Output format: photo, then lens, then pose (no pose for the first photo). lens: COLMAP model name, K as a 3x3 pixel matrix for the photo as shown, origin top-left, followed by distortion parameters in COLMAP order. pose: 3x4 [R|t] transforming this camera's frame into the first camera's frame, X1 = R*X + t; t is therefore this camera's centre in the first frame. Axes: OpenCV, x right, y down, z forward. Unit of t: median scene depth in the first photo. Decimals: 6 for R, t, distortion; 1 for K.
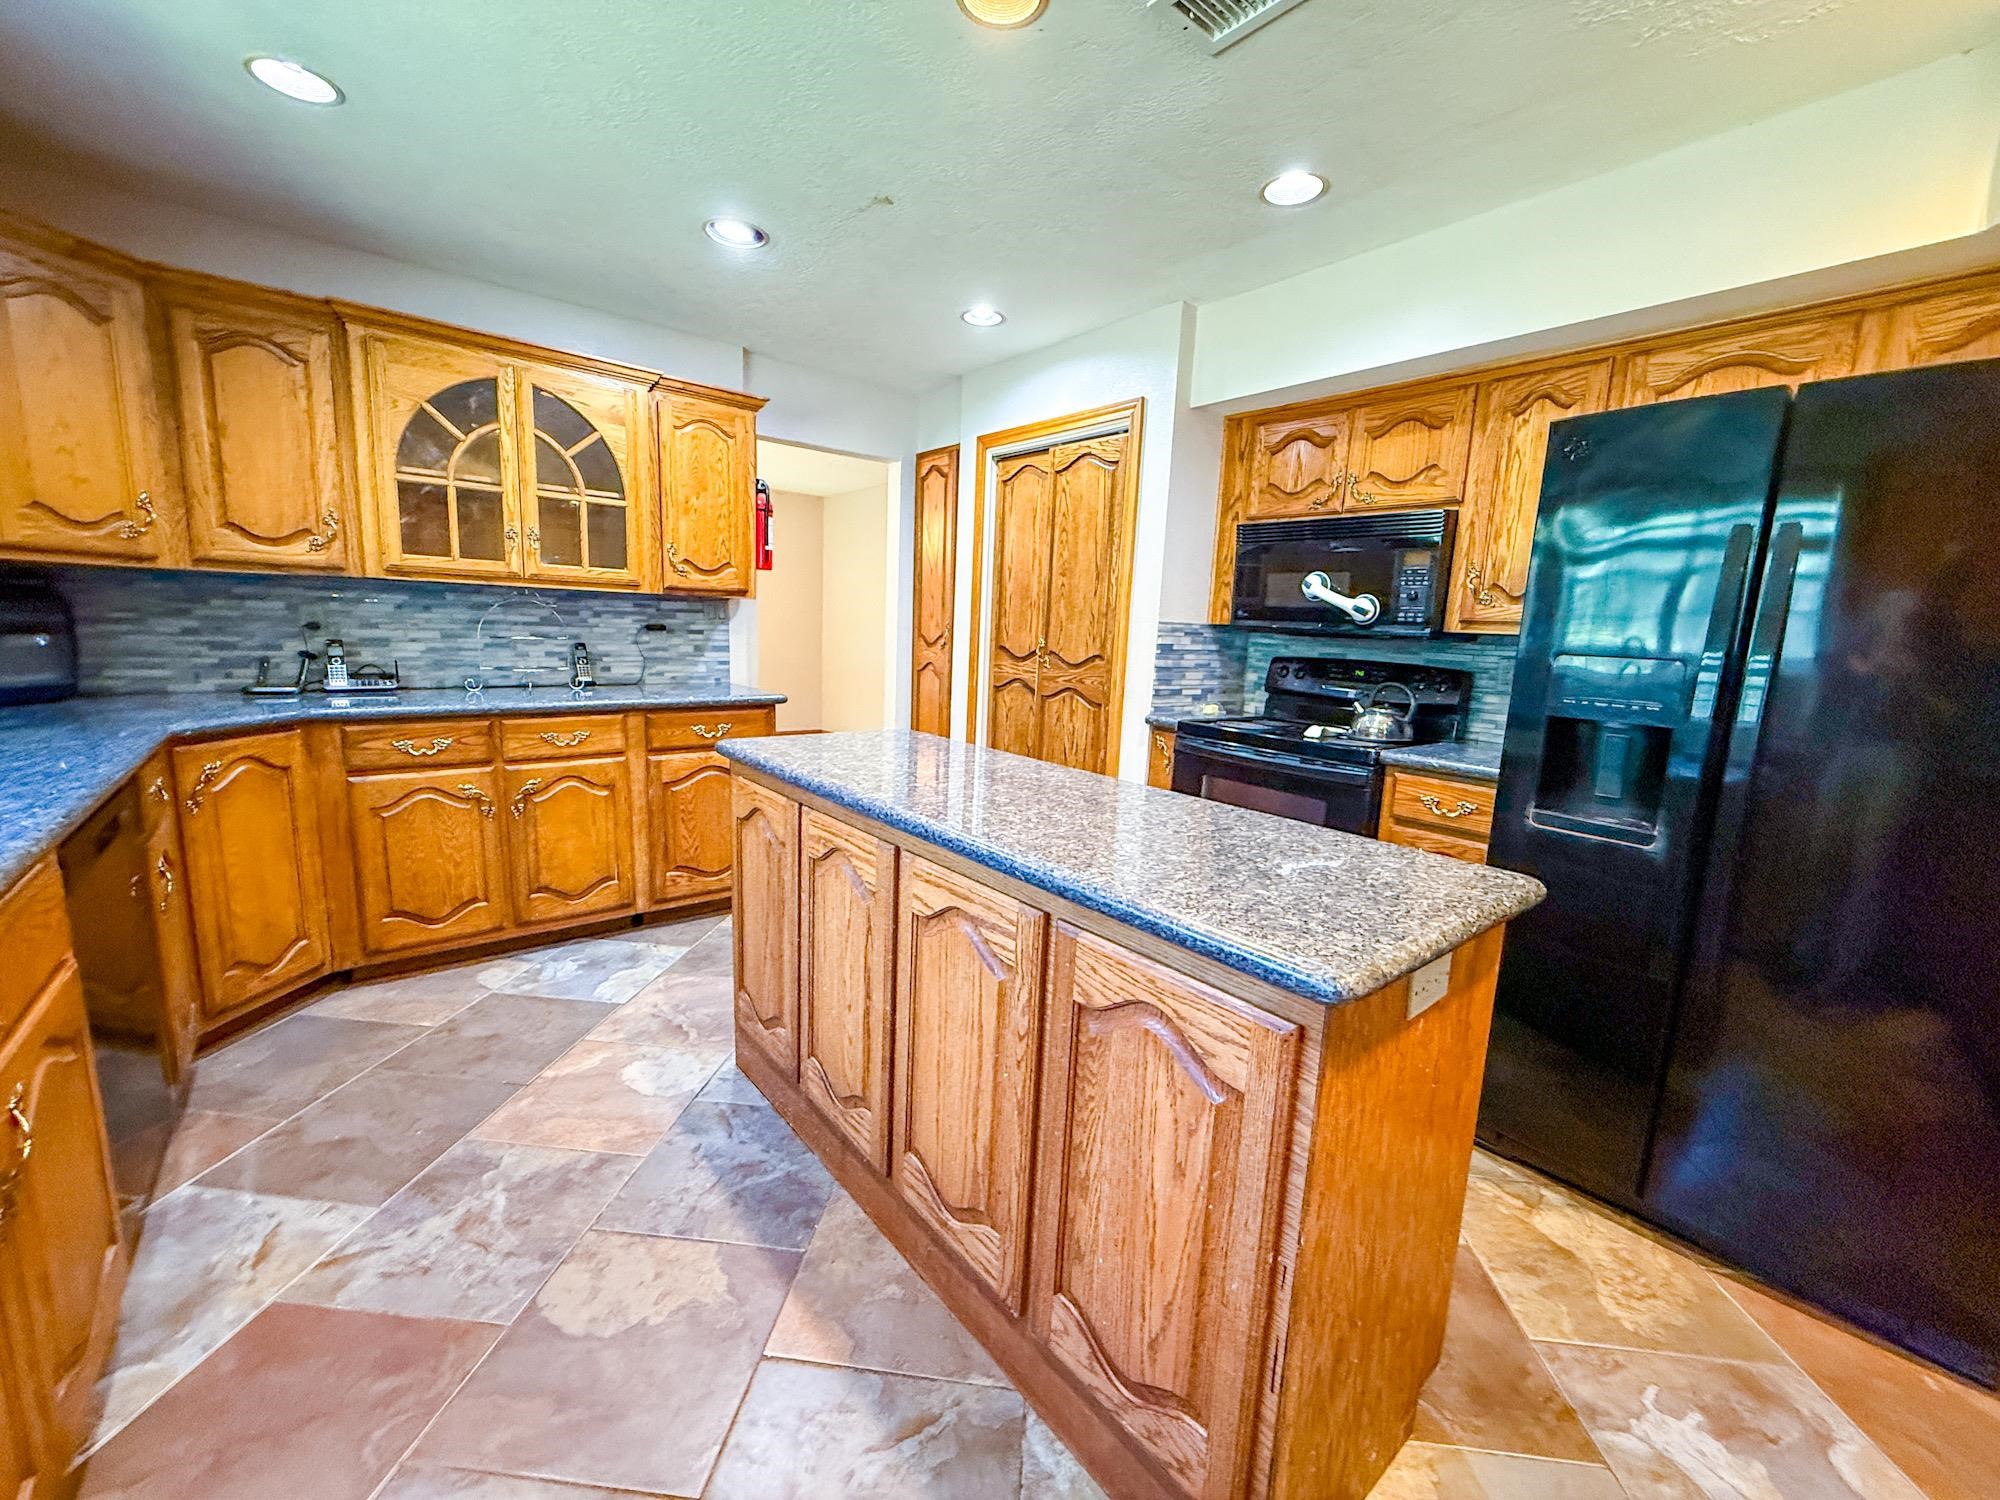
lens RADIAL K [[797.3, 0, 1000.1], [0, 797.3, 752.4], [0, 0, 1]] dist [0.001147, -0.000228]
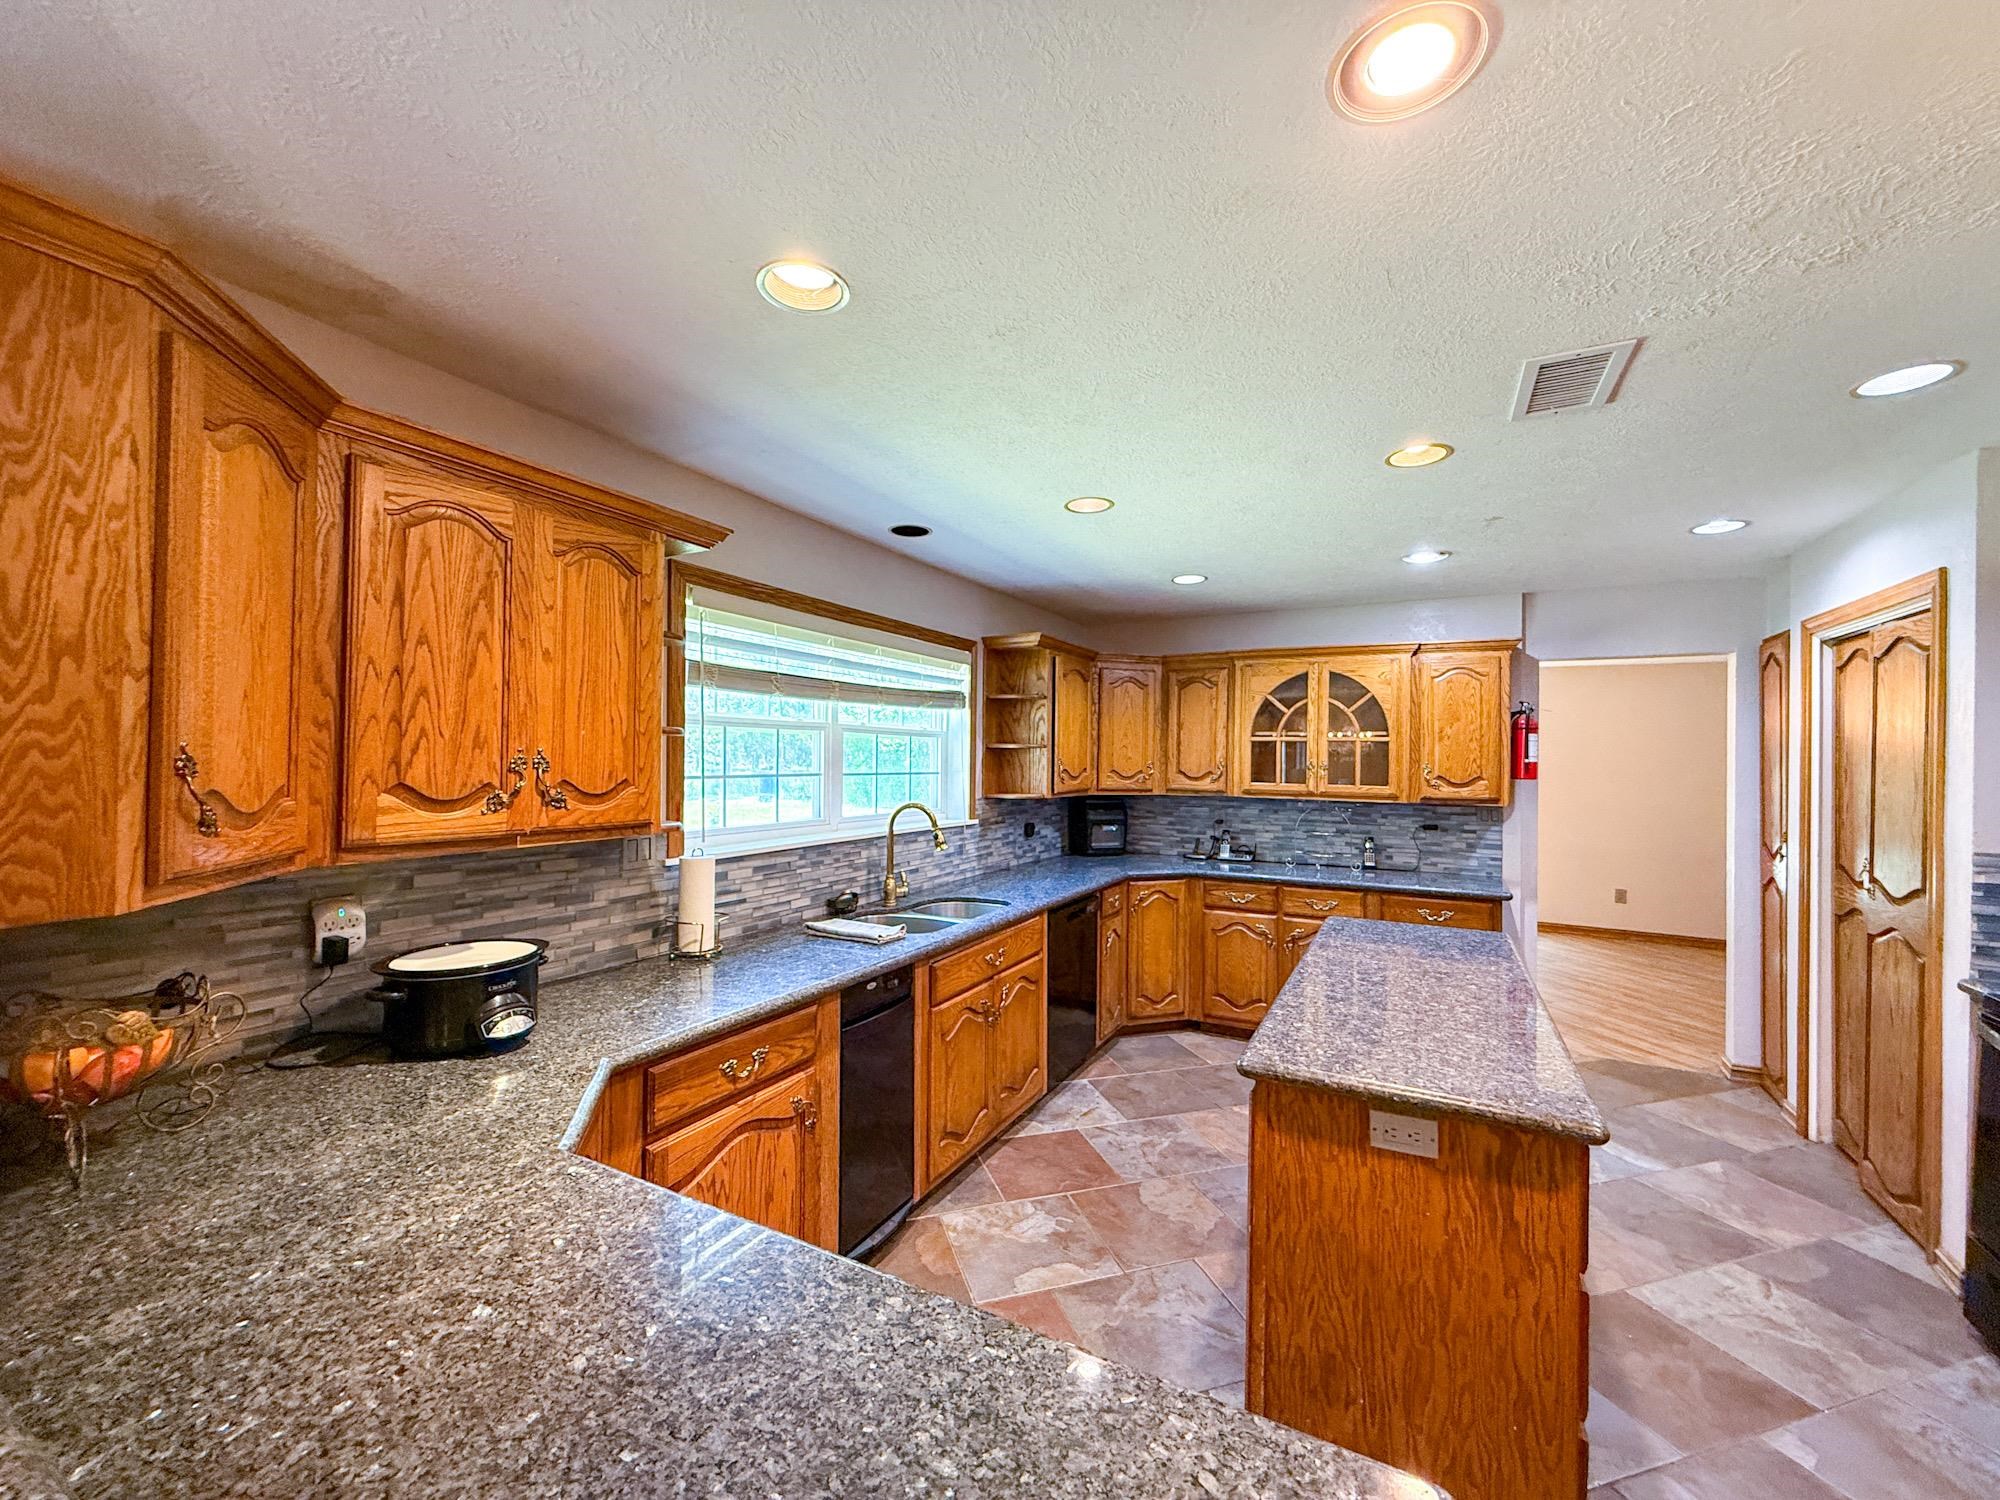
lens RADIAL K [[797.3, 0, 1001.1], [0, 797.3, 753.8], [0, 0, 1]] dist [0.001147, -0.000228]
pose [[0.381902, -0.043830, -0.923163, 0.588235], [-0.147468, 0.983187, -0.107686, -0.045525], [0.912362, 0.177263, 0.369018, -0.117486]]
